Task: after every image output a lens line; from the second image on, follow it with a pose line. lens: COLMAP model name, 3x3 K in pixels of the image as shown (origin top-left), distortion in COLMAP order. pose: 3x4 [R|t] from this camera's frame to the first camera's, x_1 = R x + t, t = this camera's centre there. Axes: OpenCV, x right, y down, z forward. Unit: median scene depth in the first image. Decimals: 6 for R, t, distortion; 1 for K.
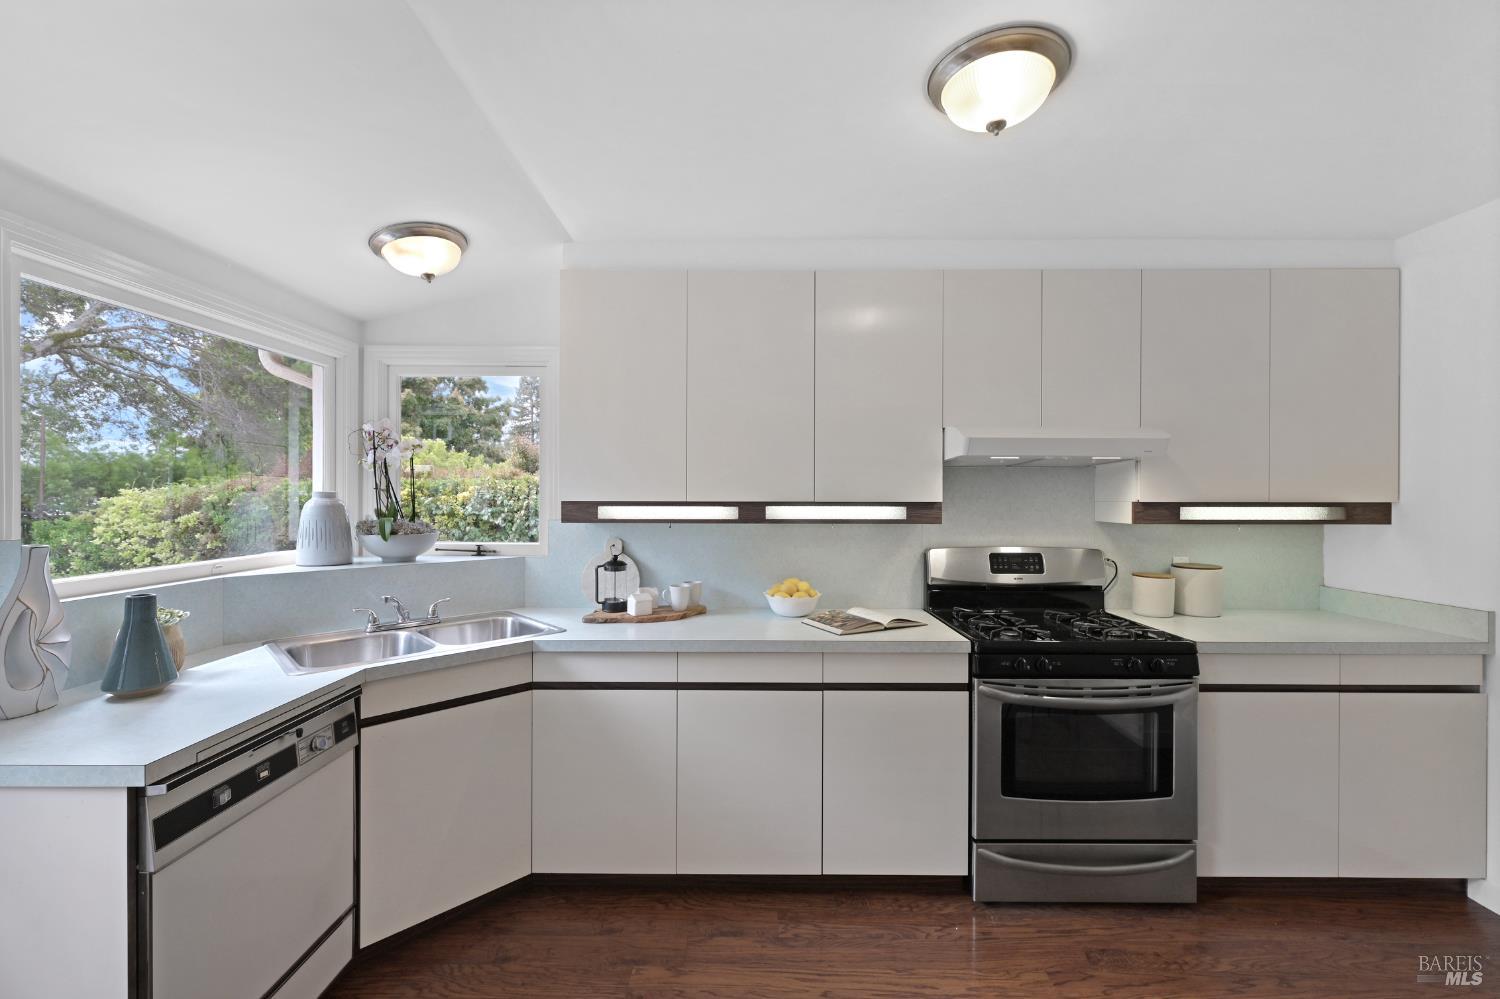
lens RADIAL K [[620.3, 0, 751.5], [0, 620.3, 497.2], [0, 0, 1]] dist [-0.003951, -0.000304]
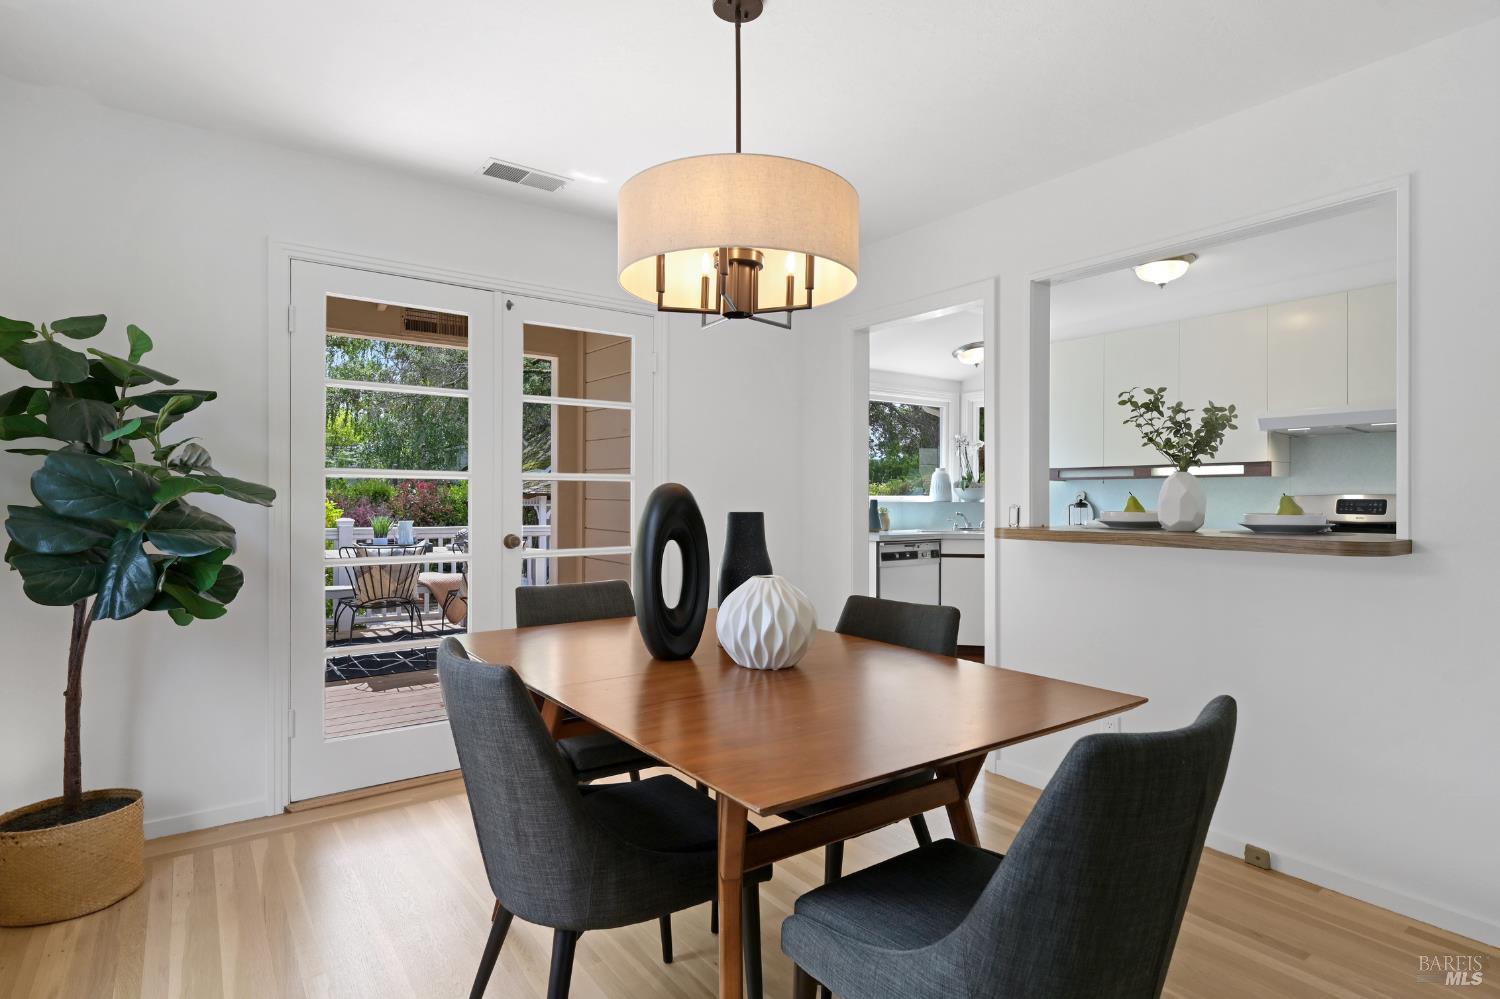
lens RADIAL K [[773.3, 0, 744.2], [0, 773.3, 498.7], [0, 0, 1]] dist [-0.004654, -0.001706]
pose [[0.583280, -0.000671, -0.812271, 1.094487], [-0.003093, 0.999991, -0.003047, 0.109082], [0.812265, 0.004289, 0.583273, -1.120400]]
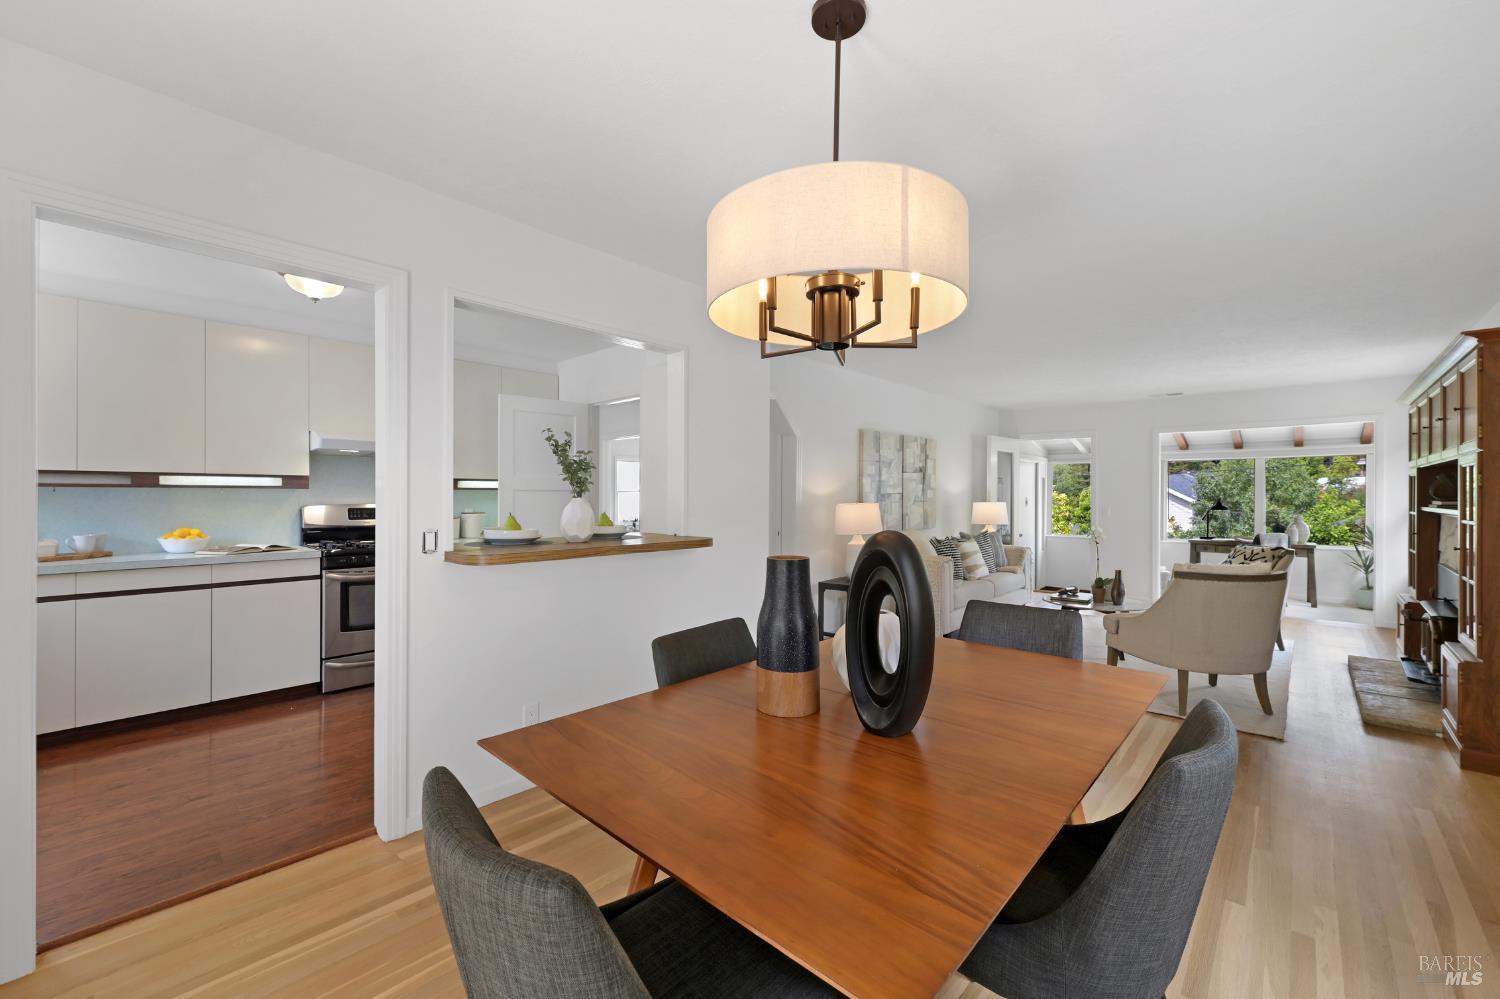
lens RADIAL K [[602.2, 0, 759.9], [0, 602.2, 497.5], [0, 0, 1]] dist [-0.000405, 0.000334]
pose [[0.672855, -0.003814, 0.739765, -0.074383], [0.001491, 0.999992, 0.003799, 0.063184], [-0.739773, -0.001454, 0.672855, -0.997232]]
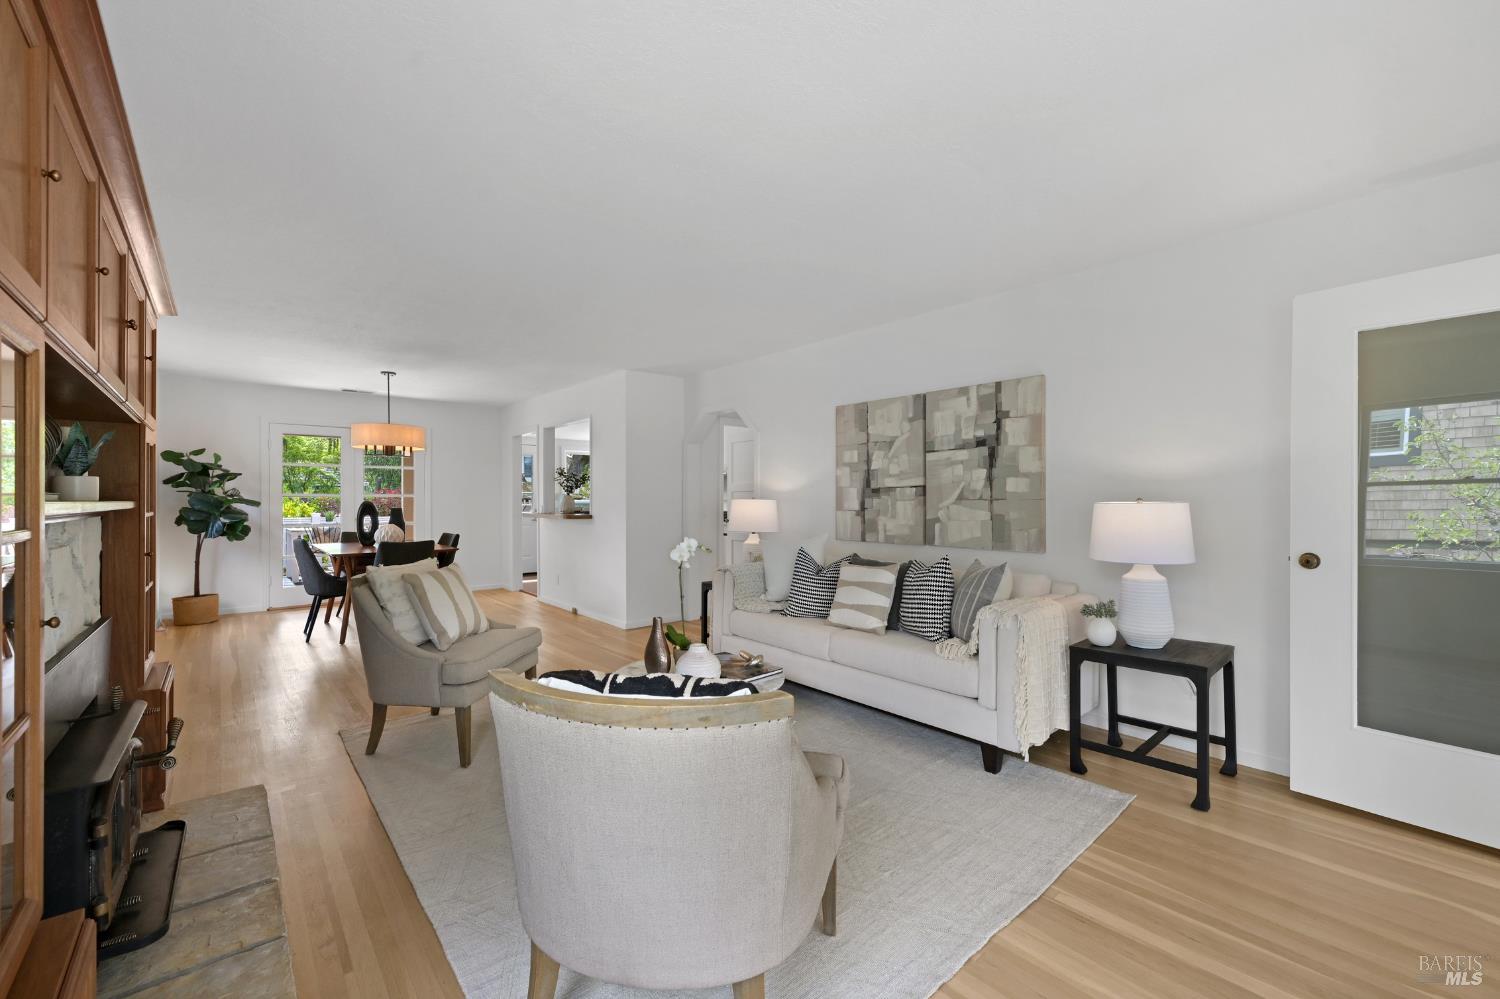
lens RADIAL K [[602.2, 0, 737.2], [0, 602.2, 498.3], [0, 0, 1]] dist [-0.000405, 0.000334]
pose [[0.644786, -0.003905, -0.764353, 2.989121], [0.000579, 0.999989, -0.004621, 0.094505], [0.764363, 0.002537, 0.644781, -1.133255]]
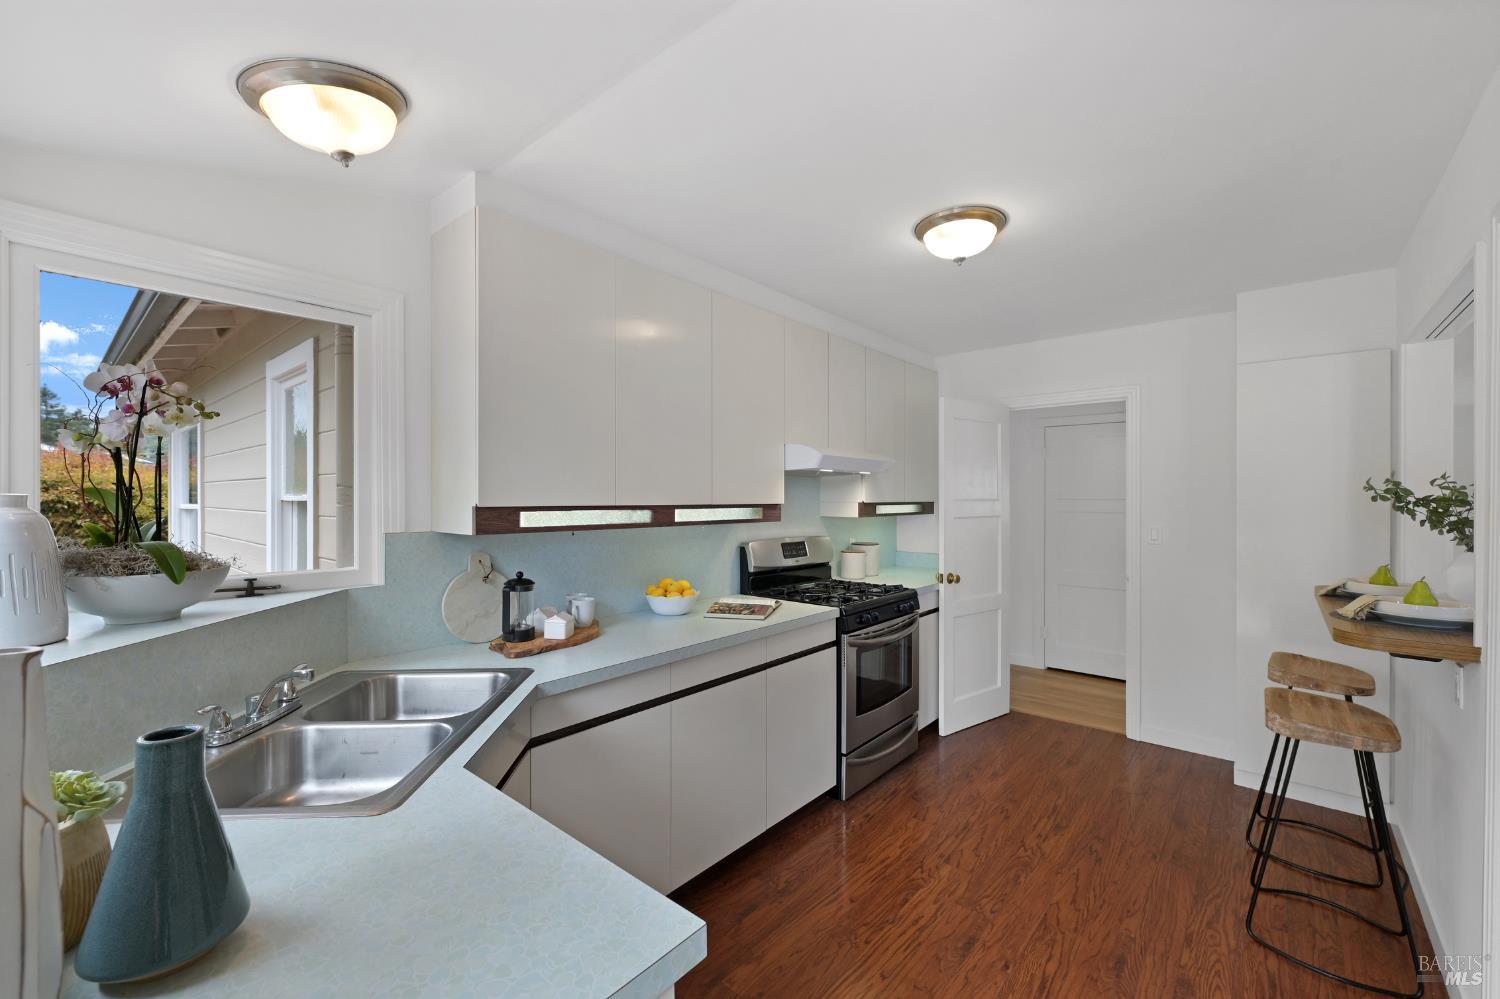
lens RADIAL K [[602.2, 0, 754.5], [0, 602.2, 497.1], [0, 0, 1]] dist [-0.000405, 0.000334]
pose [[0.650598, -0.000815, 0.759422, -0.660687], [0.001502, 0.999999, -0.000214, -0.005536], [-0.759421, 0.001279, 0.650599, 0.256875]]
